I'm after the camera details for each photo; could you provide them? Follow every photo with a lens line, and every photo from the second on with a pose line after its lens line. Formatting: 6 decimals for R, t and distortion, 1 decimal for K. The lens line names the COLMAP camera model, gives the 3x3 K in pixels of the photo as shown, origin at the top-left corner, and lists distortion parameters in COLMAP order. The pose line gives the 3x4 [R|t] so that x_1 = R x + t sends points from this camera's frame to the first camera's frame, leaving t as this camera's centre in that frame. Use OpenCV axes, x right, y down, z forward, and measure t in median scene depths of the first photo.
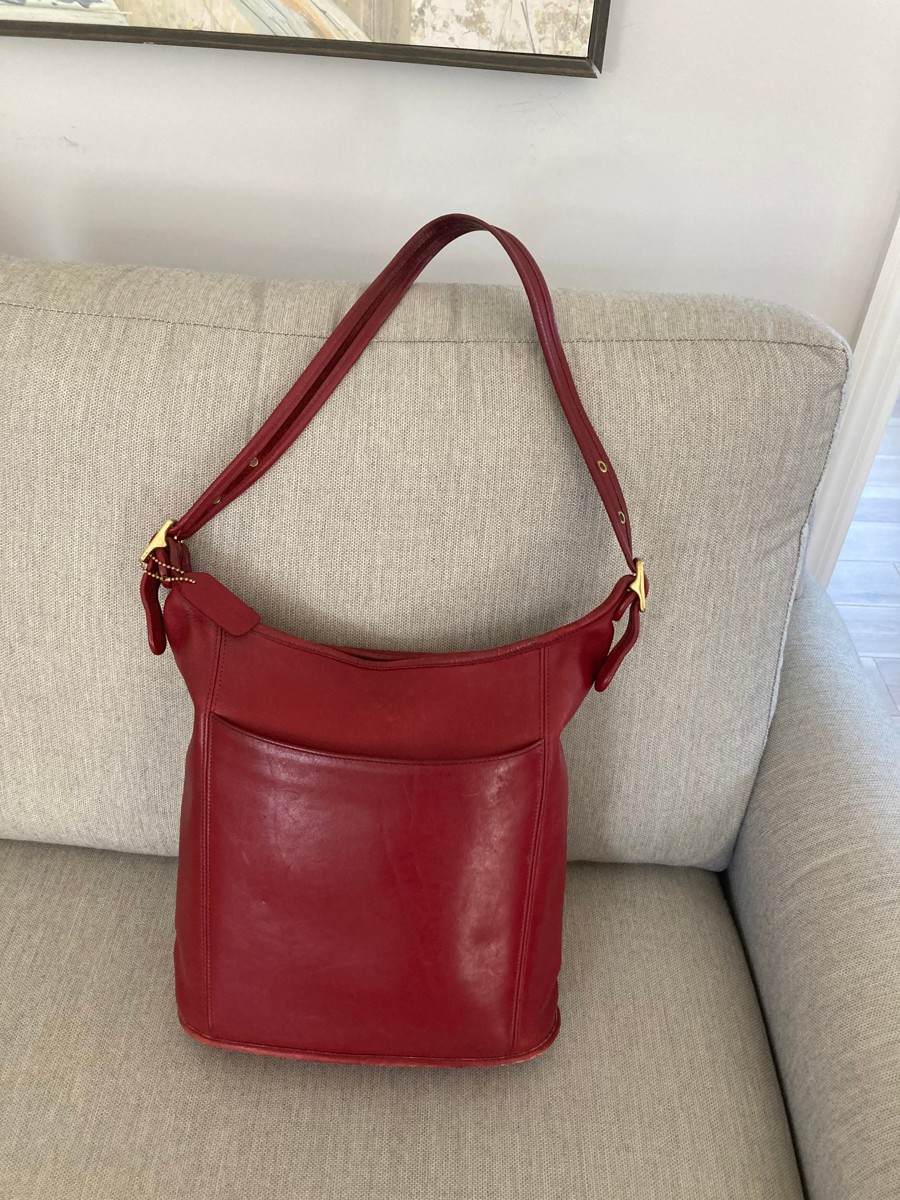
lens RADIAL K [[985.5, 0, 466.4], [0, 985.5, 600.5], [0, 0, 1]] dist [0.006310, 0.002642]
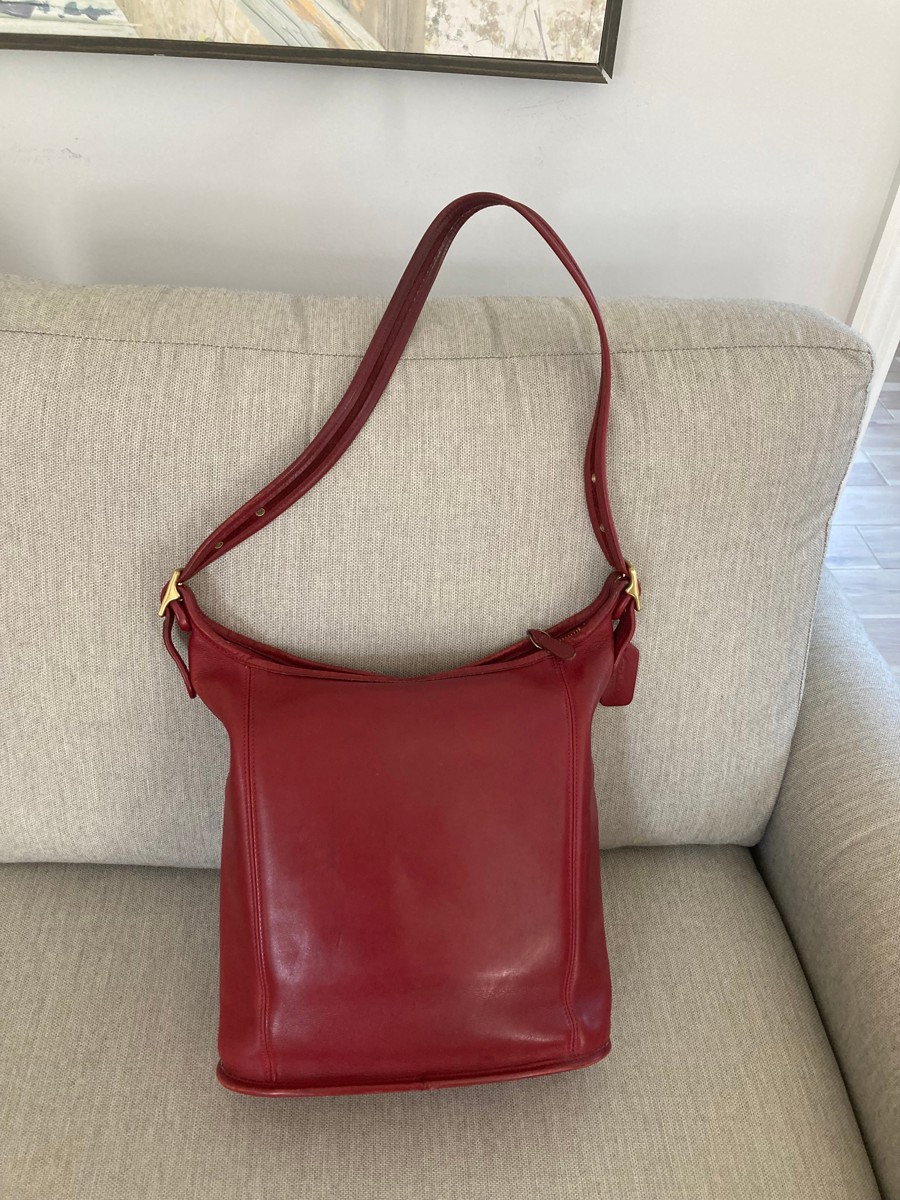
lens RADIAL K [[982.6, 0, 474.6], [0, 982.6, 597.5], [0, 0, 1]] dist [0.028958, -0.021820]
pose [[0.996659, -0.048951, 0.065388, -0.112262], [0.047176, 0.998482, 0.028417, -0.040694], [-0.066680, -0.025237, 0.997455, -0.025034]]
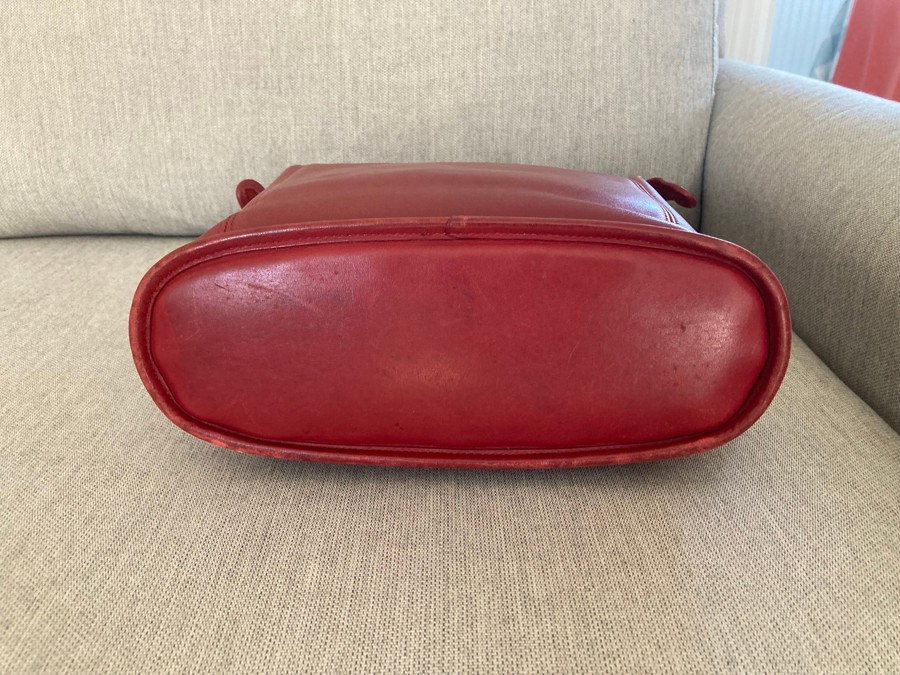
lens RADIAL K [[739.2, 0, 475.9], [0, 739.2, 337.4], [0, 0, 1]] dist [0.006310, 0.002642]
pose [[0.996660, -0.080590, 0.013168, -0.009592], [0.081465, 0.970171, -0.228322, 0.663724], [0.005626, 0.228632, 0.973497, 0.246401]]
